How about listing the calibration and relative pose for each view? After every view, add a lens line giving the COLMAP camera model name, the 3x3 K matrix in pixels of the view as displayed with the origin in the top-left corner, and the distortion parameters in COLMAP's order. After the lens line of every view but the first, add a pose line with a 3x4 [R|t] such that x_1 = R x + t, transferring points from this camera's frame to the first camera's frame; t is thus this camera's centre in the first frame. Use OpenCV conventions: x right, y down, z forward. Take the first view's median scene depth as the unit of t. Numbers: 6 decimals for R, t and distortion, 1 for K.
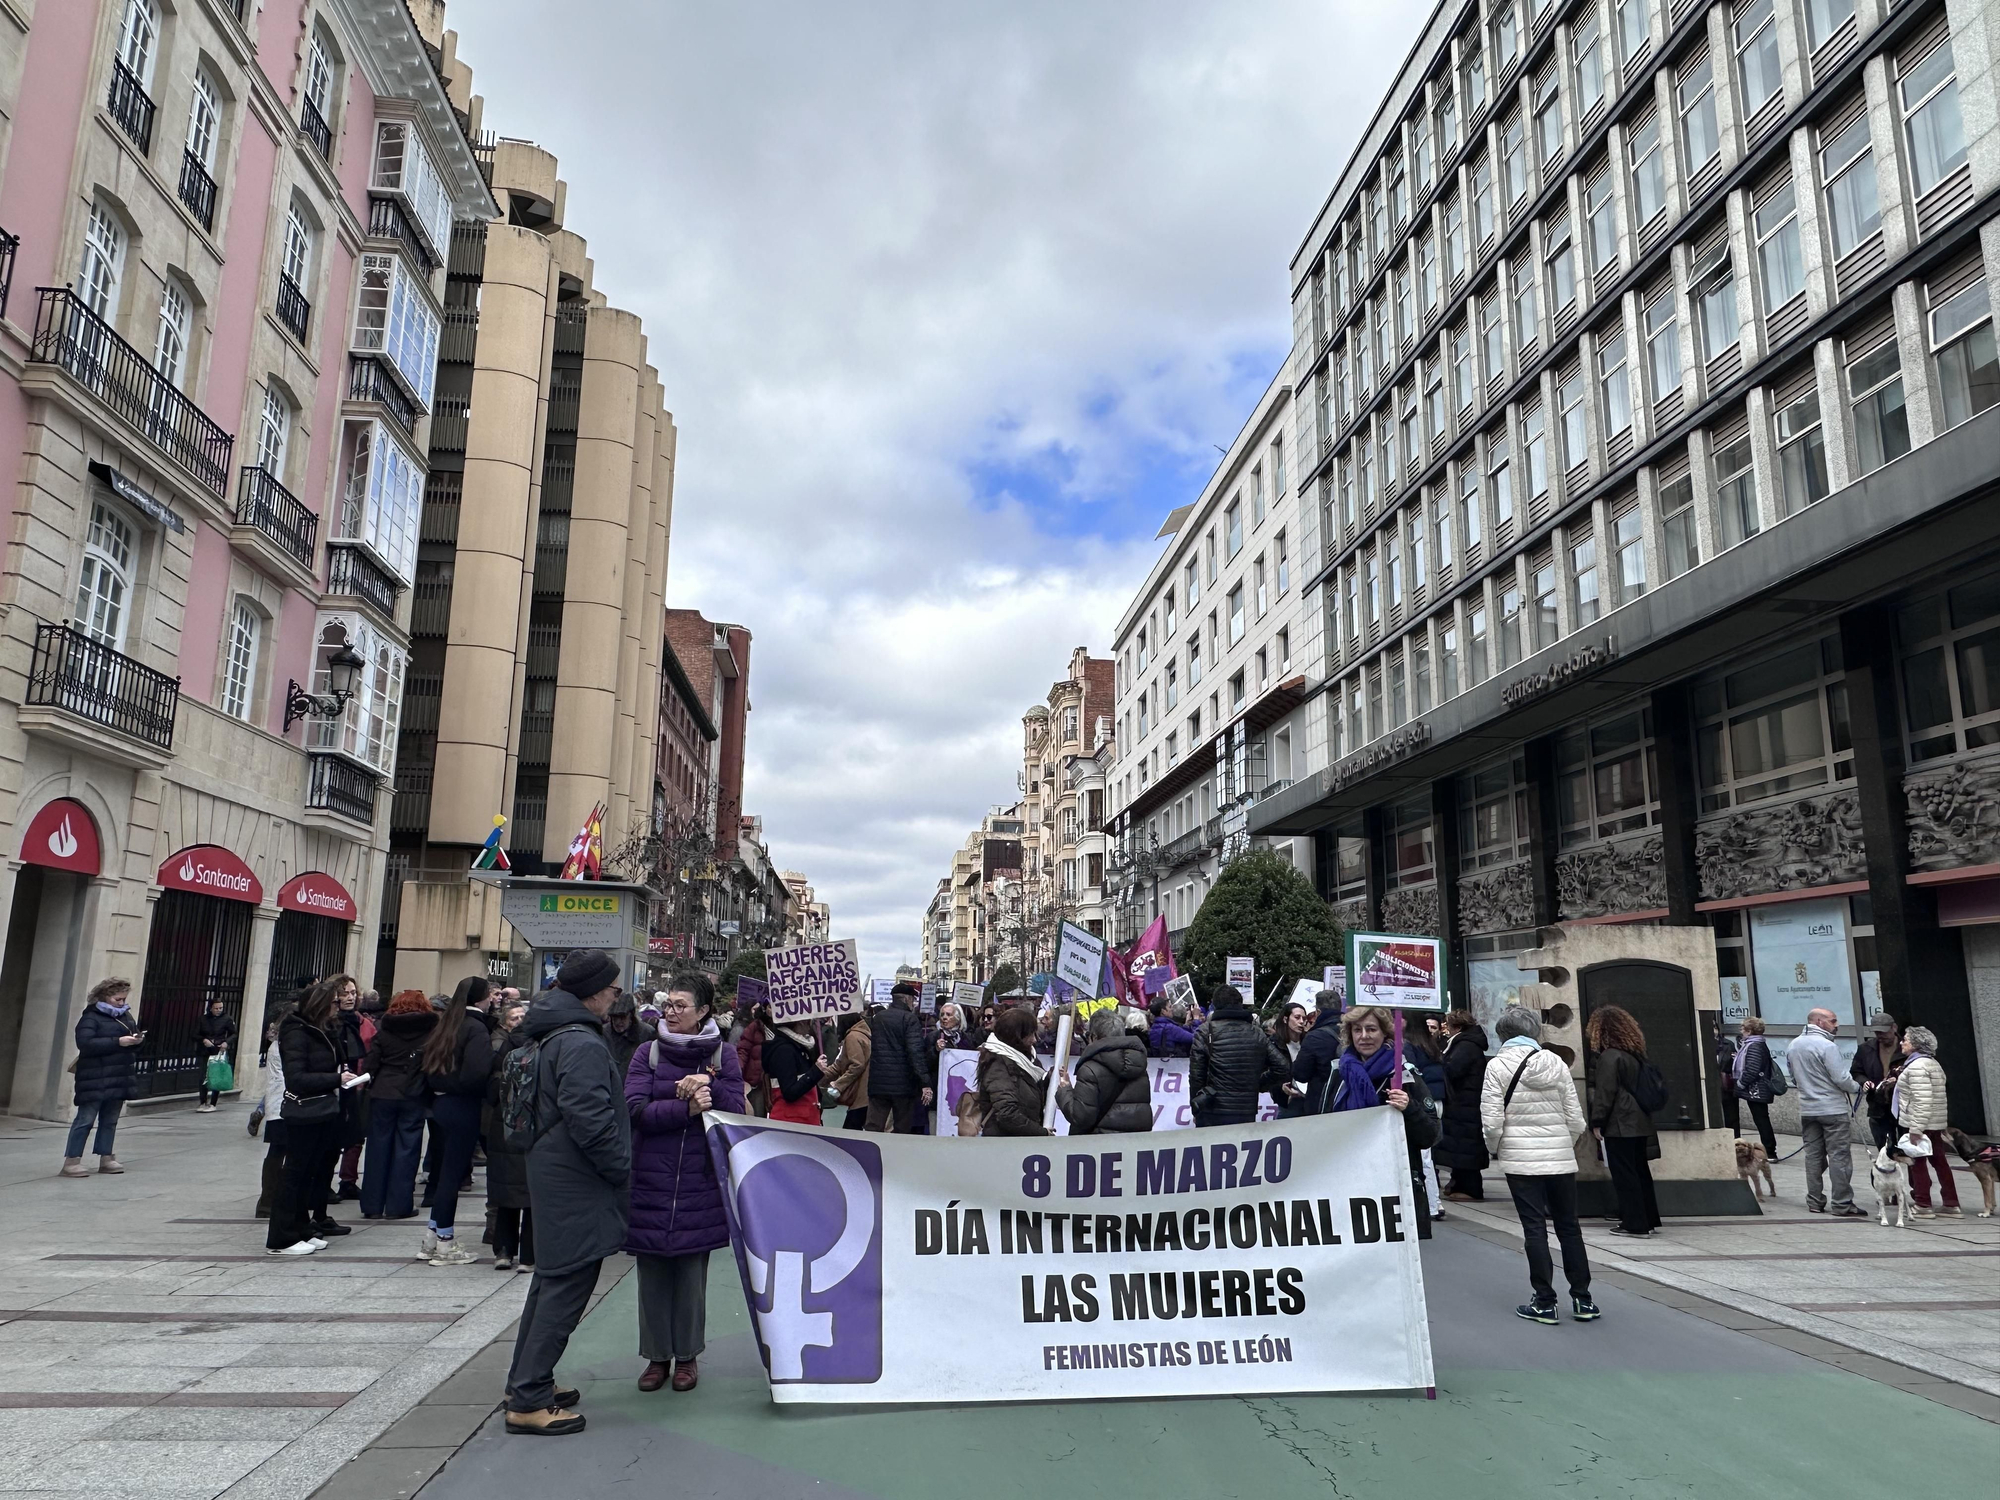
lens RADIAL K [[1507.7, 0, 1037.5], [0, 1507.7, 705.2], [0, 0, 1]] dist [0.030459, 0.002428]
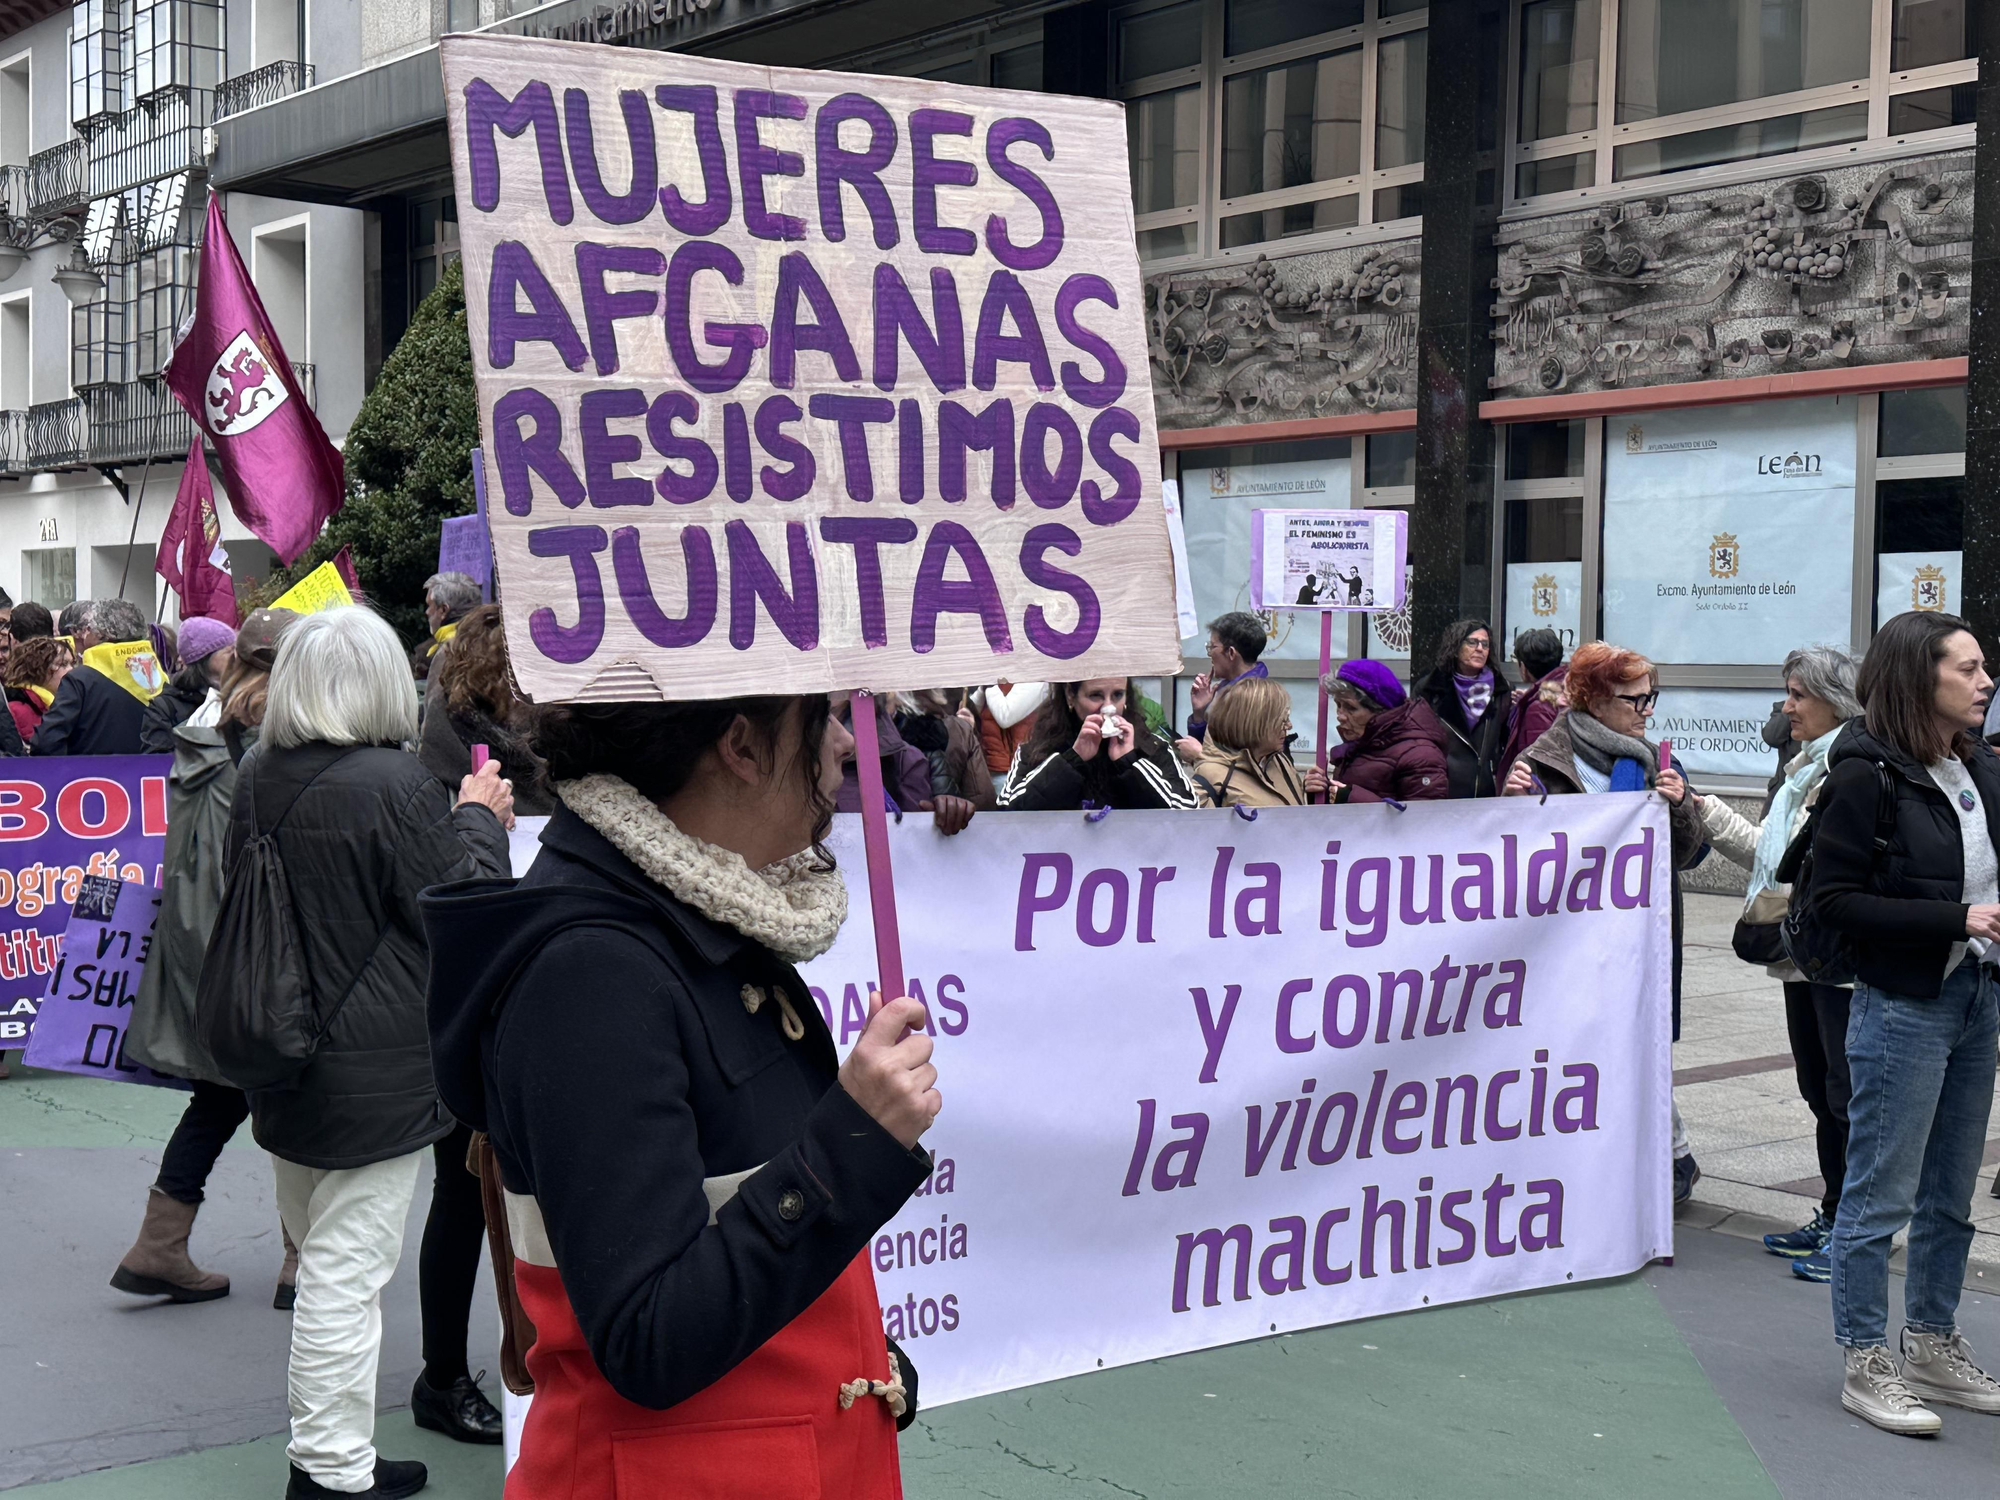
lens RADIAL K [[2660.1, 0, 1000.0], [0, 2660.1, 750.0], [0, 0, 1]] dist [0.115182, -0.068450]
pose [[0.824364, -0.017027, 0.565803, -0.141553], [-0.120829, 0.971217, 0.205273, 0.089040], [-0.553013, -0.237586, 0.798580, 0.437515]]
